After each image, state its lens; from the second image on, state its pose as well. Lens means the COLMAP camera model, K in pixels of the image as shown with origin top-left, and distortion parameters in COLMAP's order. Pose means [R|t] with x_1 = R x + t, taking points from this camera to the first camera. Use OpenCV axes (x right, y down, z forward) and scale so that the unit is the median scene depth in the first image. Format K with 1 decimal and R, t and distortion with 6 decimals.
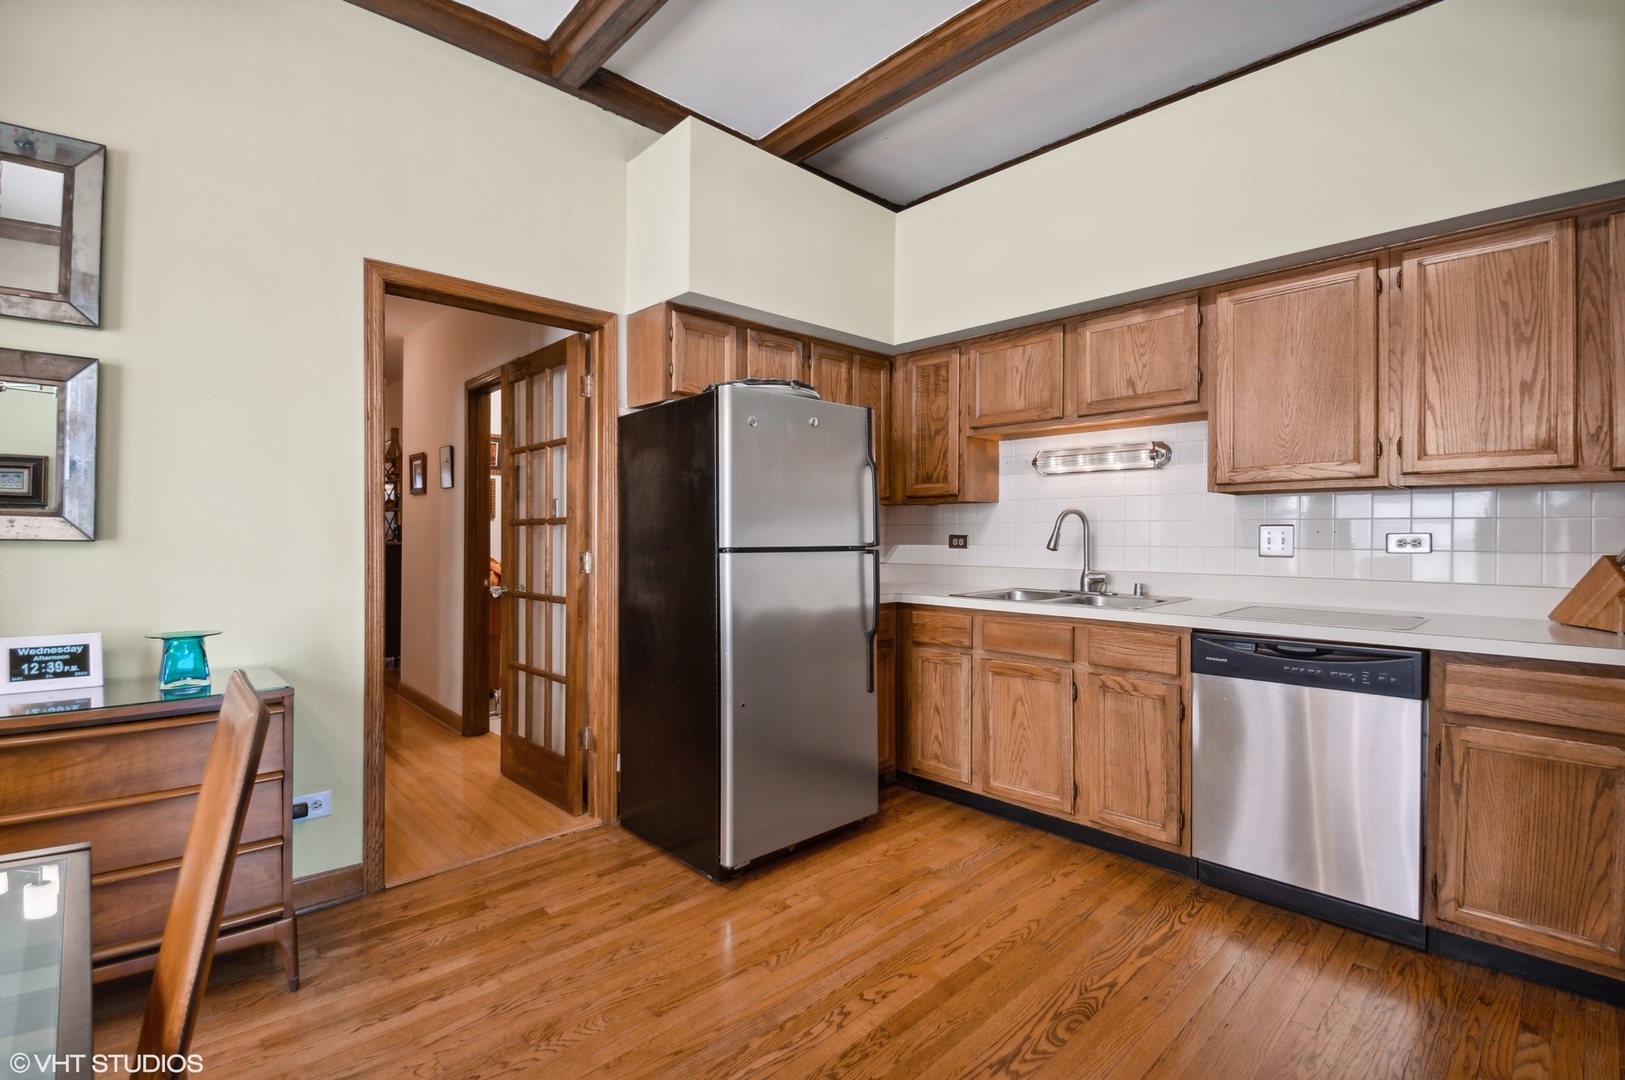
lens RADIAL K [[726.8, 0, 812.5], [0, 726.8, 540.0], [0, 0, 1]] dist [-0.000746, -0.022836]
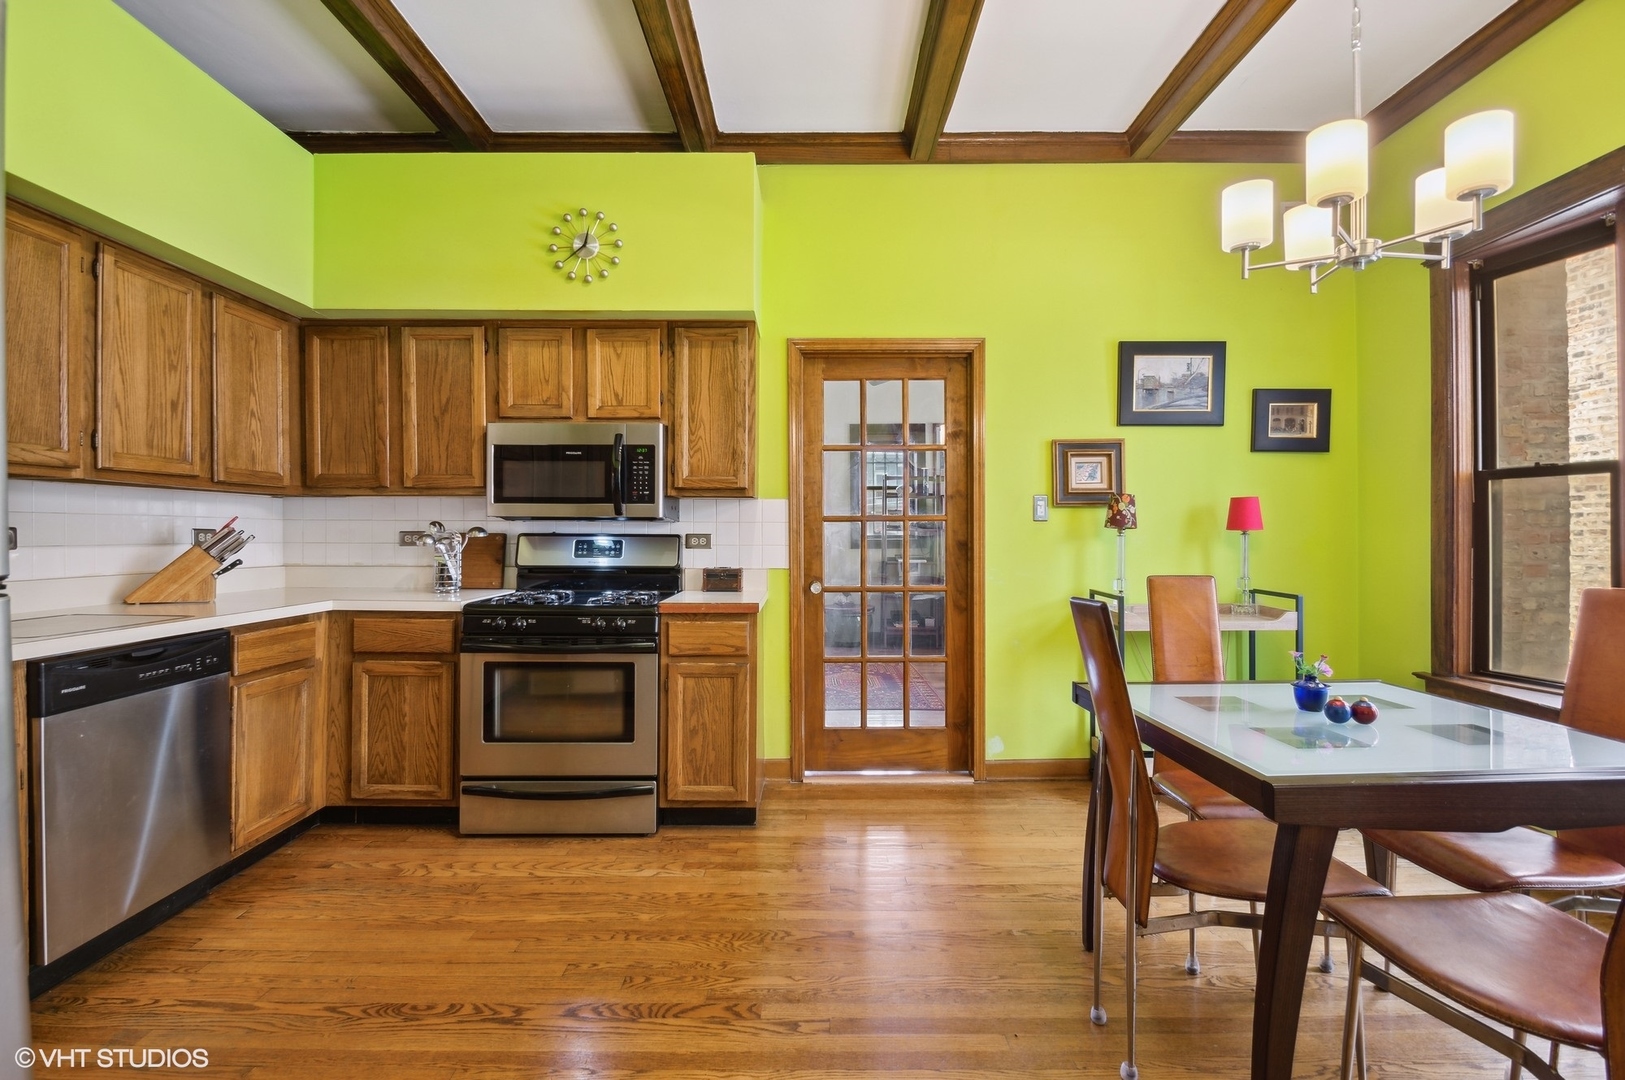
lens RADIAL K [[714.5, 0, 803.2], [0, 714.5, 534.5], [0, 0, 1]] dist [0.024092, -0.014839]
pose [[-0.718842, -0.004598, 0.695158, -0.635722], [0.000075, 0.999978, 0.006693, -0.007165], [-0.695173, 0.004864, -0.718826, 1.165555]]
